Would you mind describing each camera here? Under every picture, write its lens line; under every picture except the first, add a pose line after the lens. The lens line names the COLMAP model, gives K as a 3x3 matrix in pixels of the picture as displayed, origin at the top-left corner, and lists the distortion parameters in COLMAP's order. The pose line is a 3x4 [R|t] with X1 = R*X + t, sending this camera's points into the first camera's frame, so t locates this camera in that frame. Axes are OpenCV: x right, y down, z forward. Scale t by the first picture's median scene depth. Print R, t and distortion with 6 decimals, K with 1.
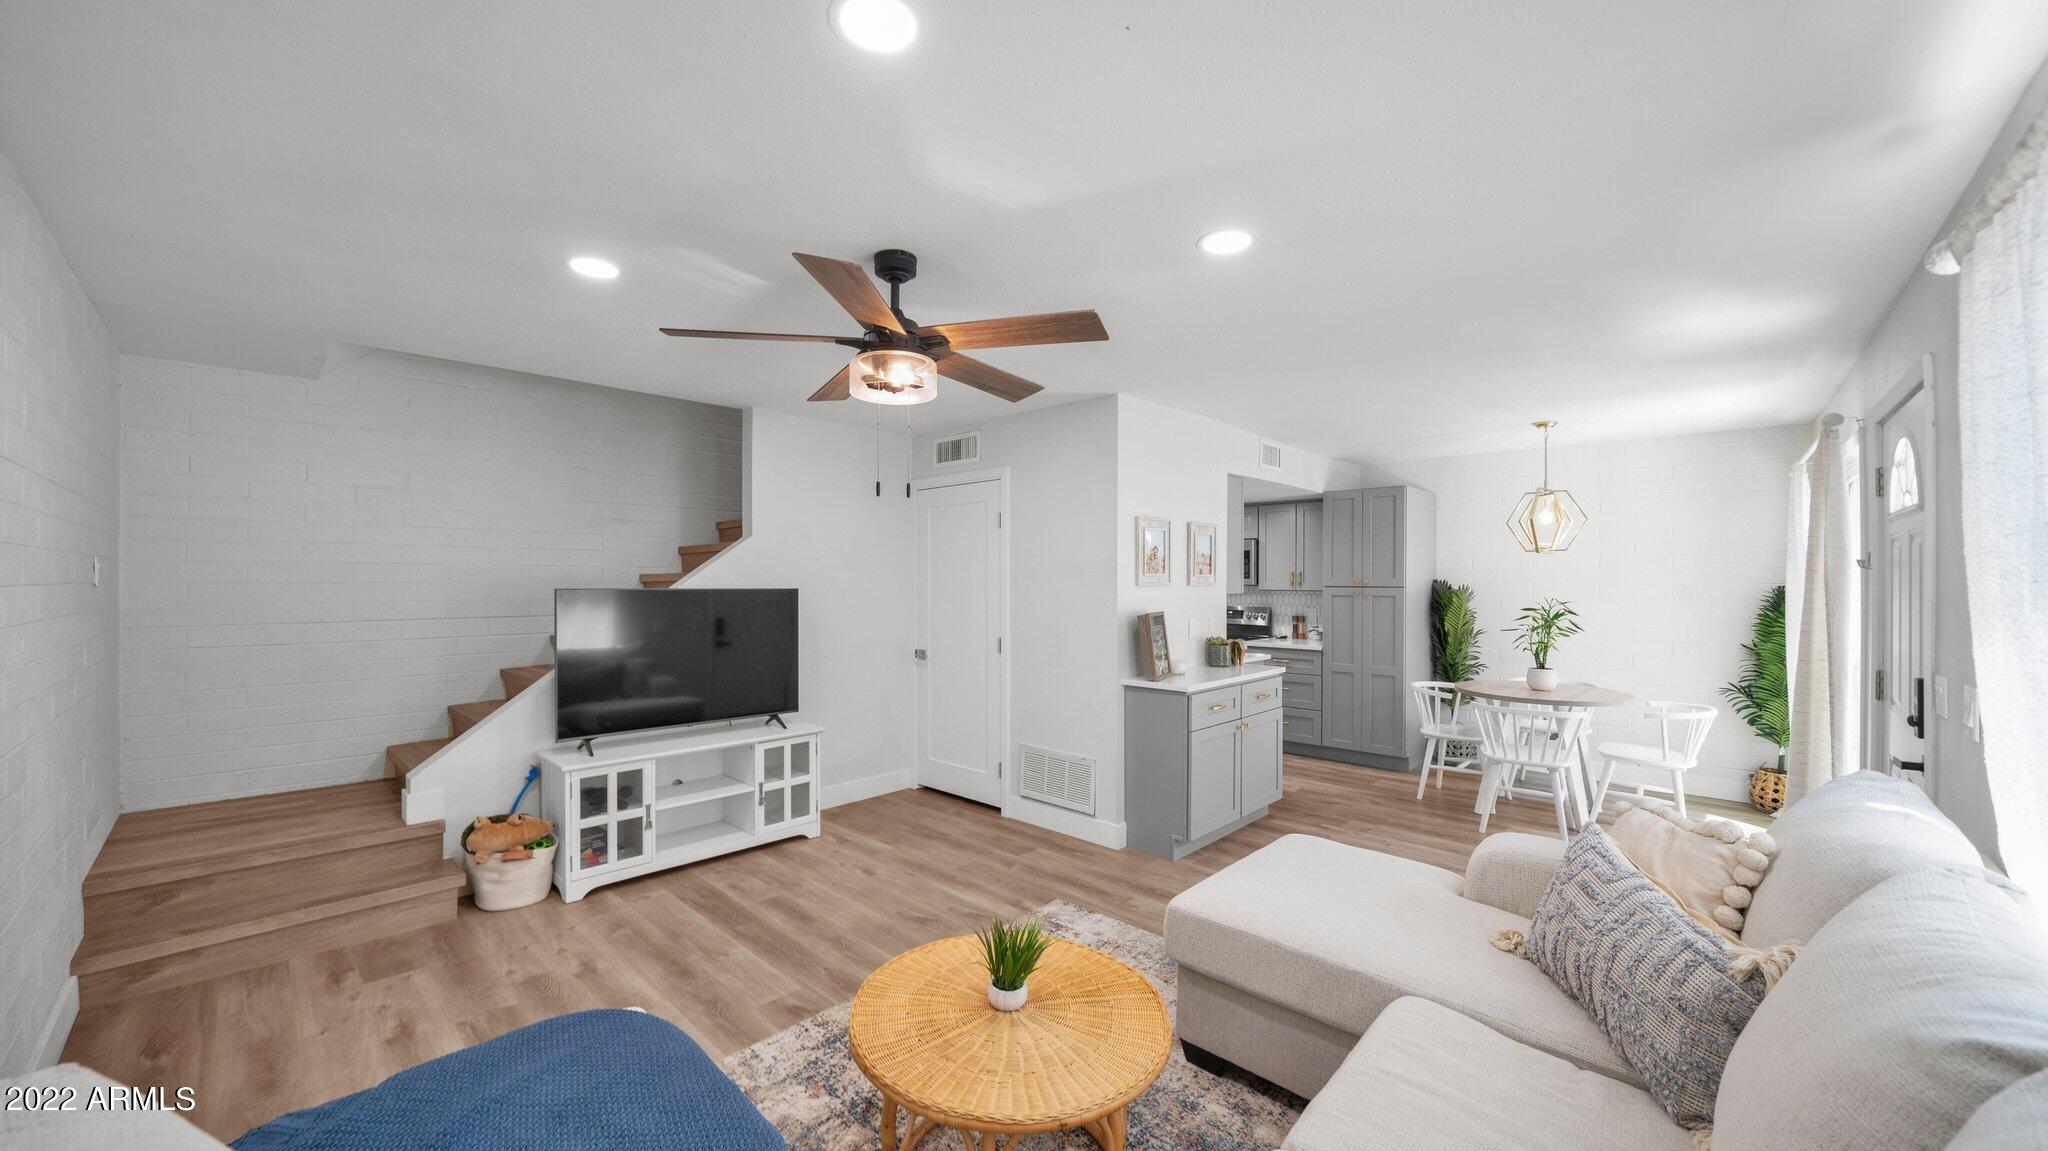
lens RADIAL K [[744.4, 0, 1012.9], [0, 744.4, 579.6], [0, 0, 1]] dist [-0.014570, -0.000053]
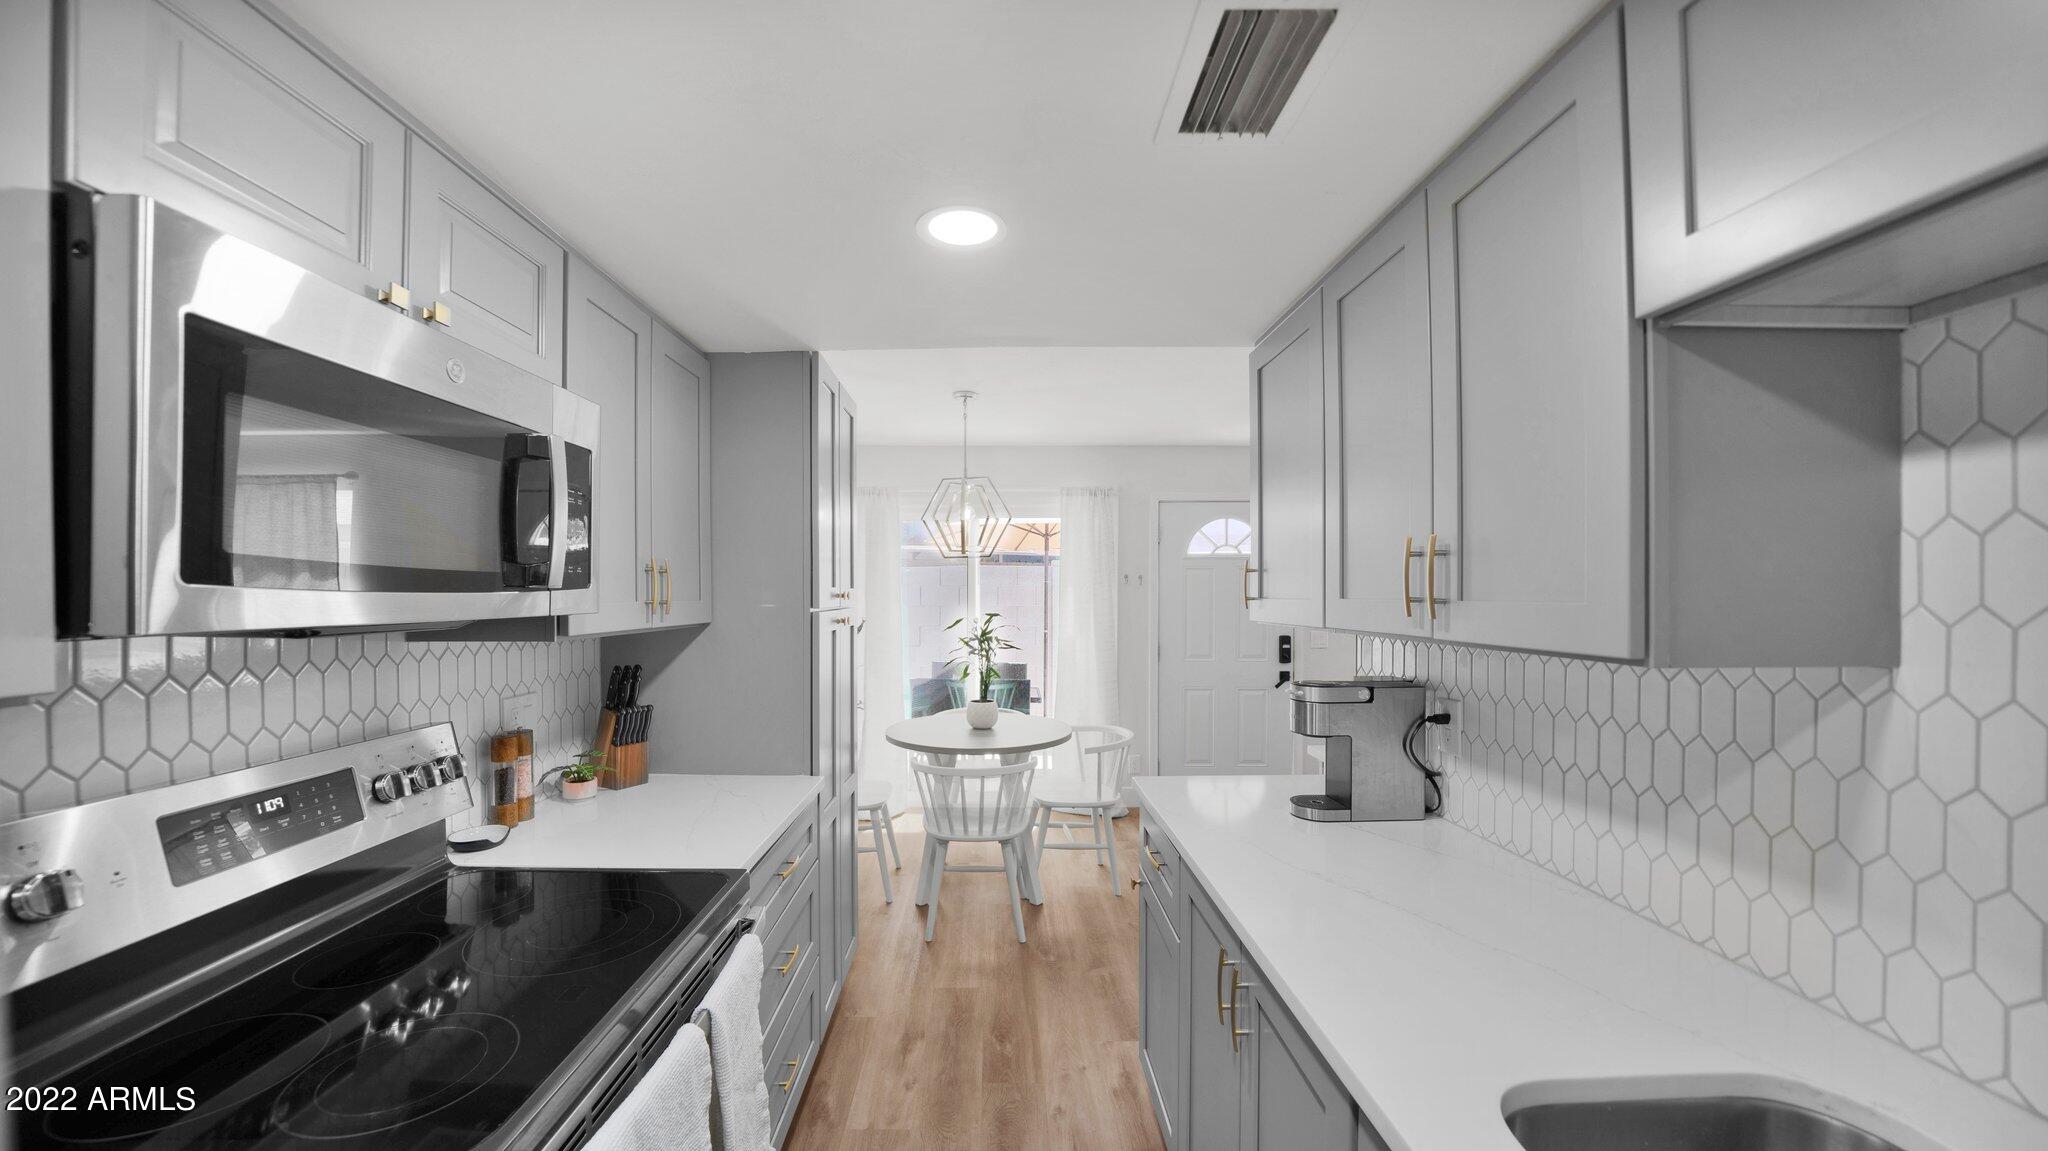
lens RADIAL K [[732.4, 0, 995.9], [0, 732.4, 591.3], [0, 0, 1]] dist [-0.020899, 0.000068]
pose [[-0.692384, 0.000551, 0.721529, 0.158744], [-0.001727, 0.999996, -0.002421, 0.002909], [-0.721527, -0.002922, -0.692380, 1.879821]]
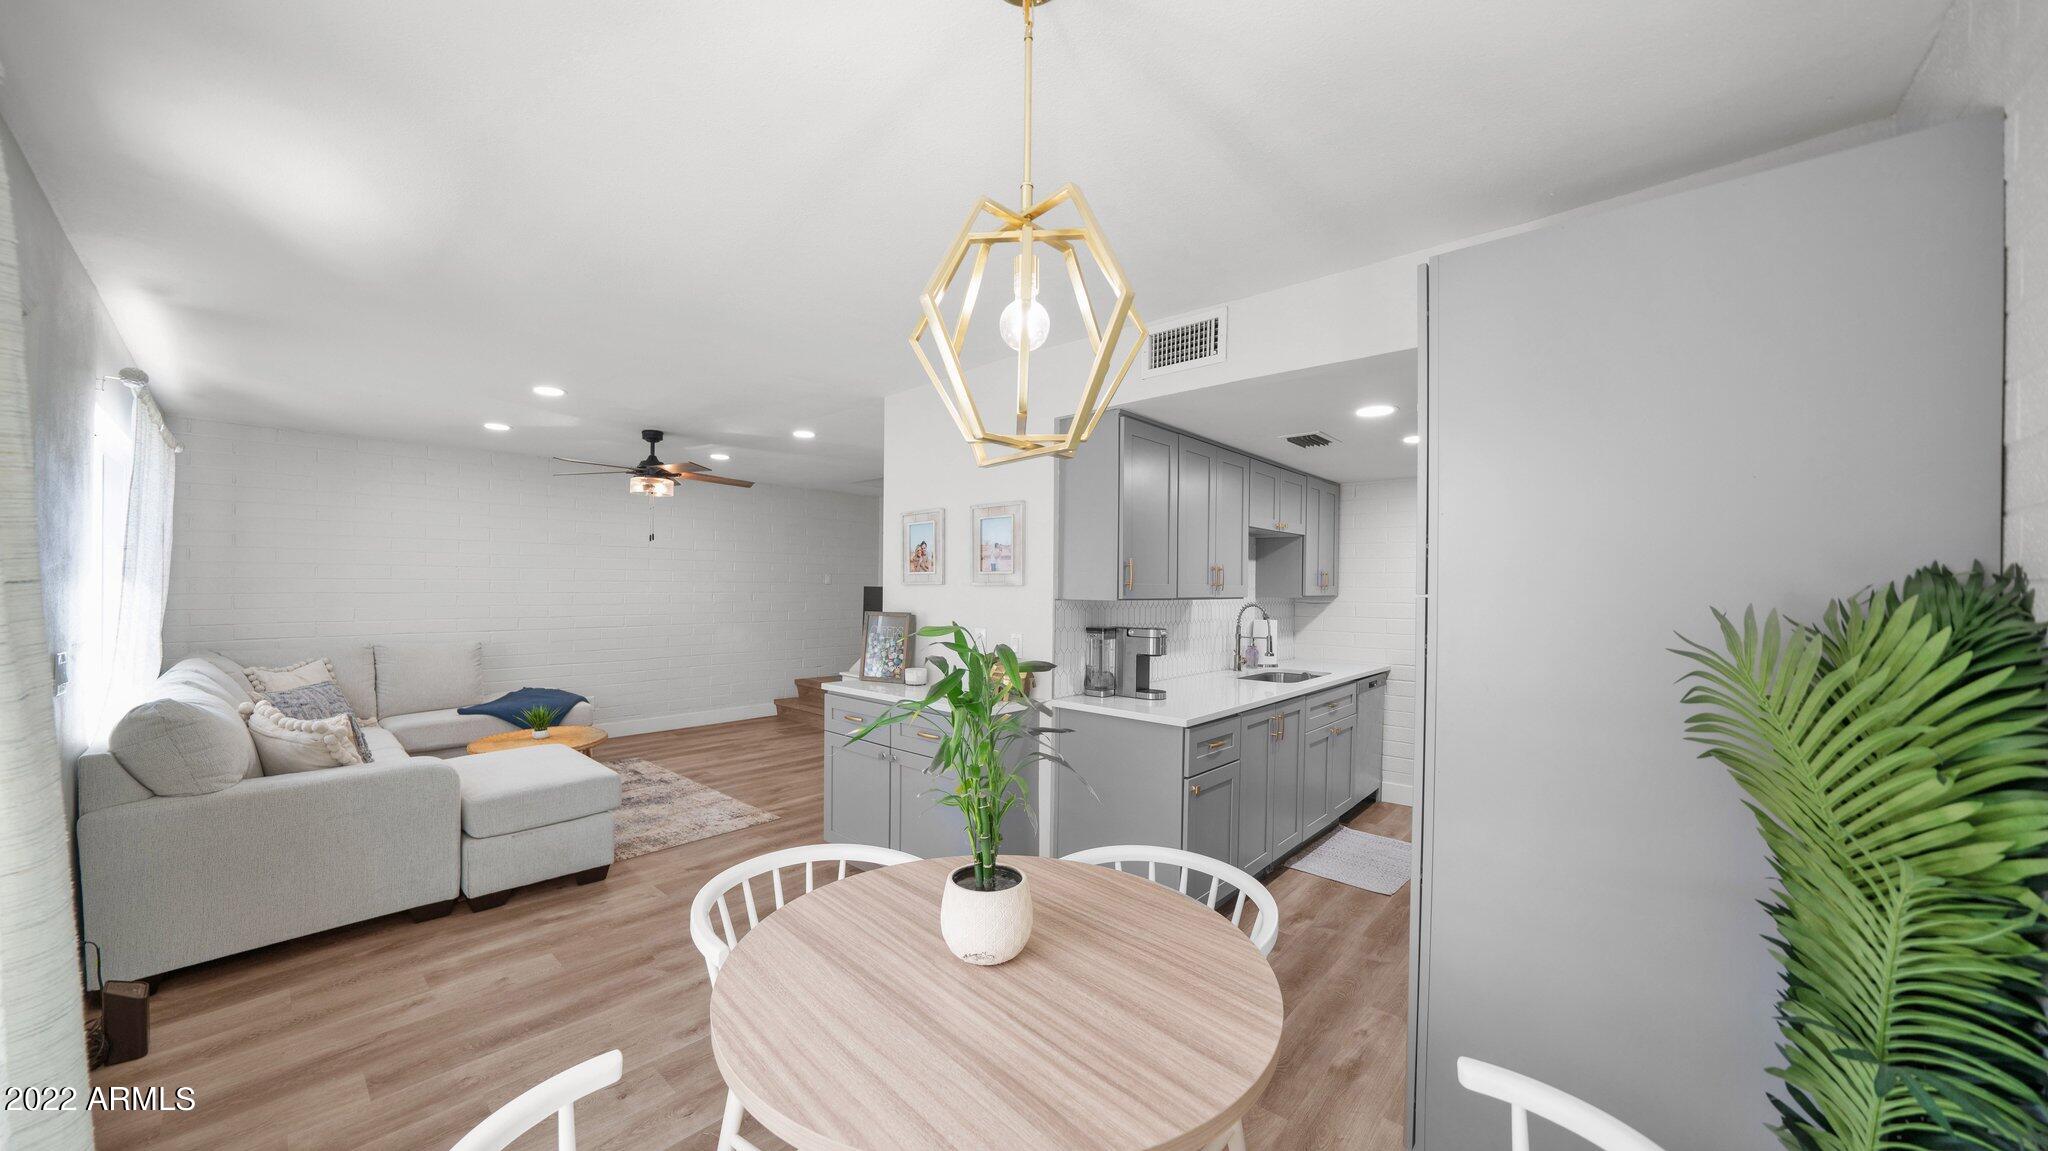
lens RADIAL K [[719.2, 0, 1007.8], [0, 719.2, 589.8], [0, 0, 1]] dist [-0.020648, 0.000337]
pose [[0.026206, 0.003267, -0.999651, 1.205570], [-0.007700, 0.999966, 0.003067, 0.011749], [0.999627, 0.007617, 0.026230, 1.216982]]
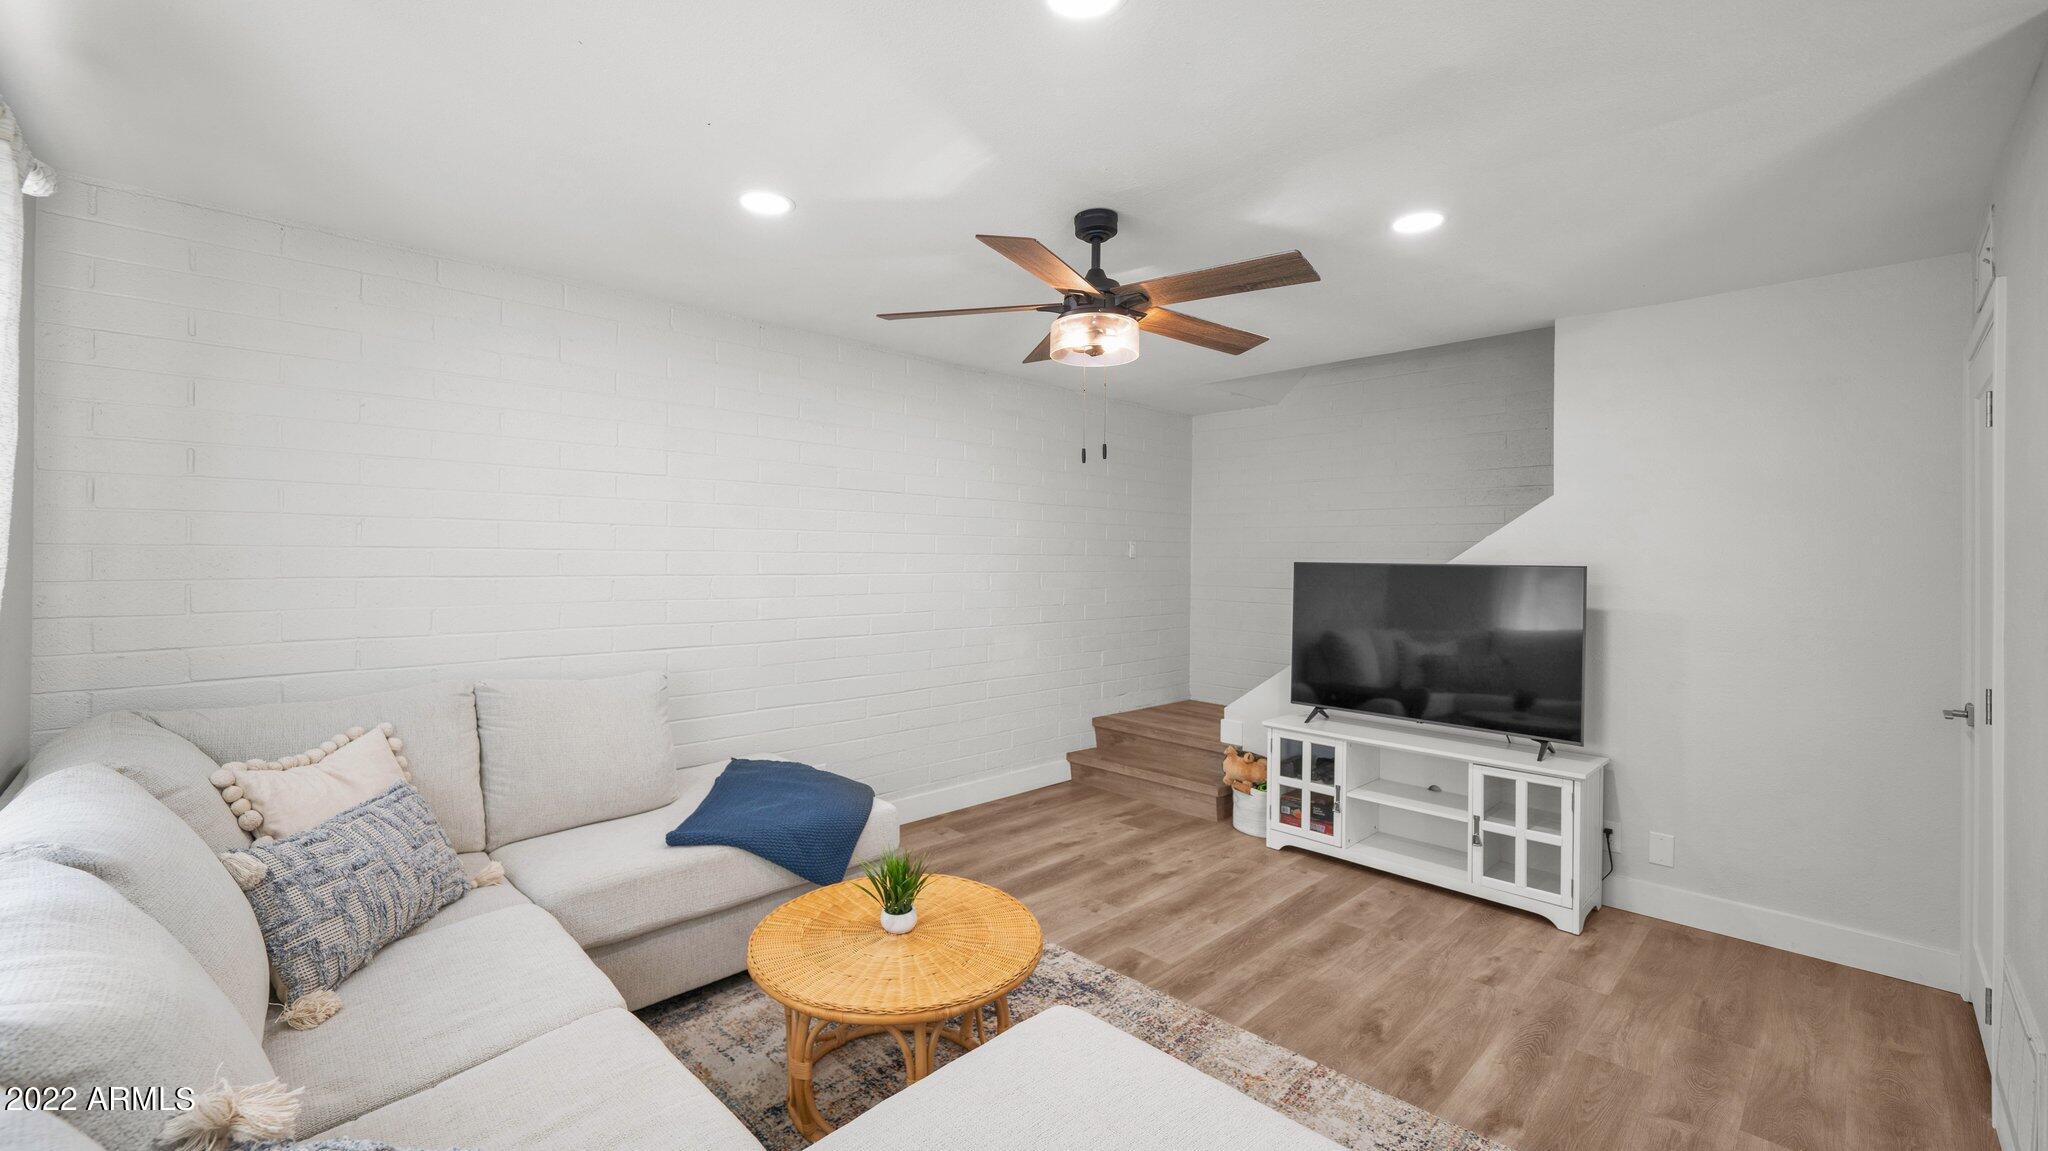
lens RADIAL K [[842.6, 0, 998.7], [0, 842.6, 559.0], [0, 0, 1]] dist [-0.003060, -0.000340]
pose [[-0.041418, -0.001729, -0.999140, 0.579741], [-0.007901, 0.999968, -0.001402, 0.012252], [0.999111, 0.007837, -0.041431, 0.562247]]
